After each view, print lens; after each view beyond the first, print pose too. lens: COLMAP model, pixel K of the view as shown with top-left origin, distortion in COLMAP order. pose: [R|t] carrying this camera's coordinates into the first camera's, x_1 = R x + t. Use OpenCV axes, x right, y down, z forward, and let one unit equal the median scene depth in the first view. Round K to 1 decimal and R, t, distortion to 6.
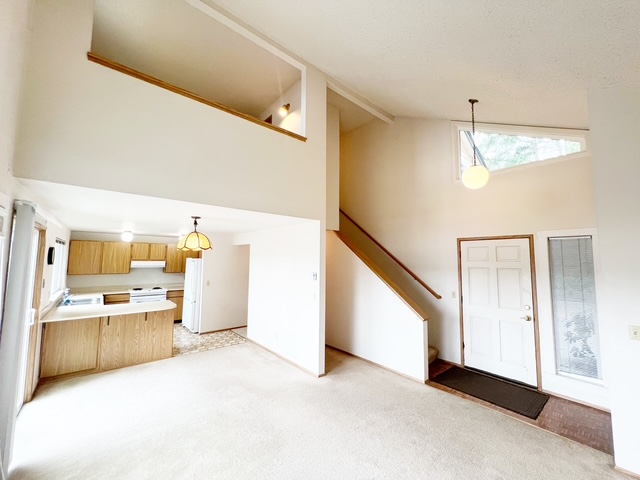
lens RADIAL K [[254.6, 0, 318.6], [0, 254.6, 240.8], [0, 0, 1]] dist [-0.000331, -0.000482]
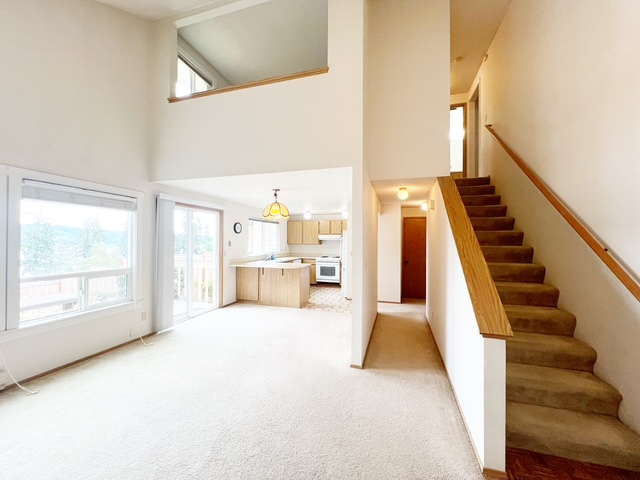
lens RADIAL K [[254.6, 0, 318.6], [0, 254.6, 239.9], [0, 0, 1]] dist [-0.000331, -0.000482]
pose [[0.536587, -0.010873, -0.843775, 0.437700], [0.065234, 0.997459, 0.028631, 0.082908], [0.841320, -0.070406, 0.535933, 0.372887]]
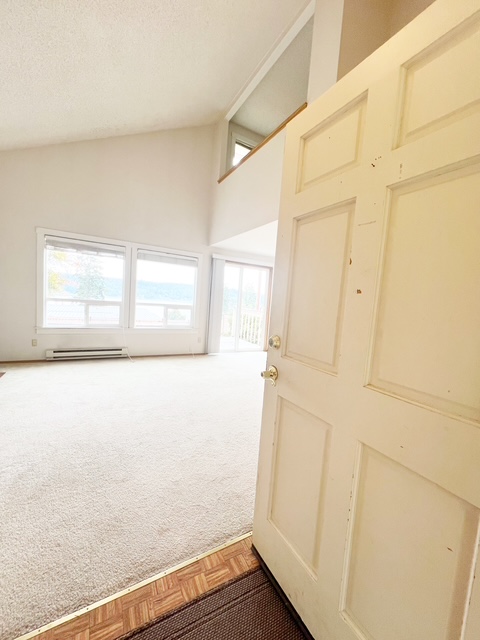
lens RADIAL K [[254.6, 0, 242.1], [0, 254.6, 320.0], [0, 0, 1]] dist [-0.000331, -0.000482]
pose [[-0.187508, 0.051540, -0.980910, 0.552893], [0.003873, 0.998653, 0.051732, 0.149681], [0.982255, 0.005901, -0.187455, 0.695294]]
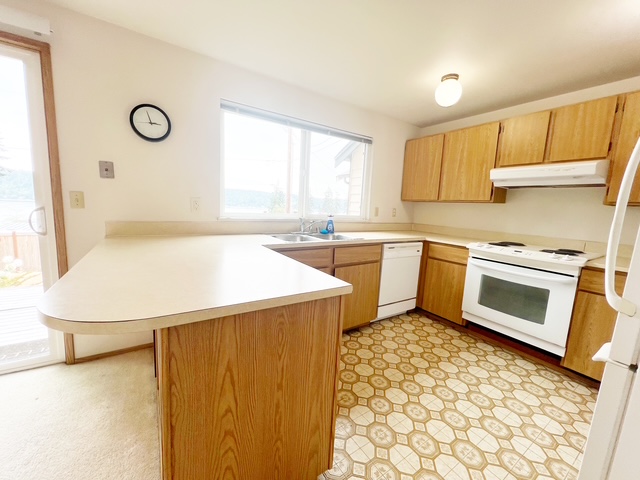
lens RADIAL K [[254.6, 0, 320.6], [0, 254.6, 238.8], [0, 0, 1]] dist [-0.000331, -0.000482]
pose [[-0.118717, 0.110724, -0.986735, -0.375759], [0.025851, 0.993771, 0.108403, 0.167195], [0.992592, -0.012639, -0.120840, 0.958718]]
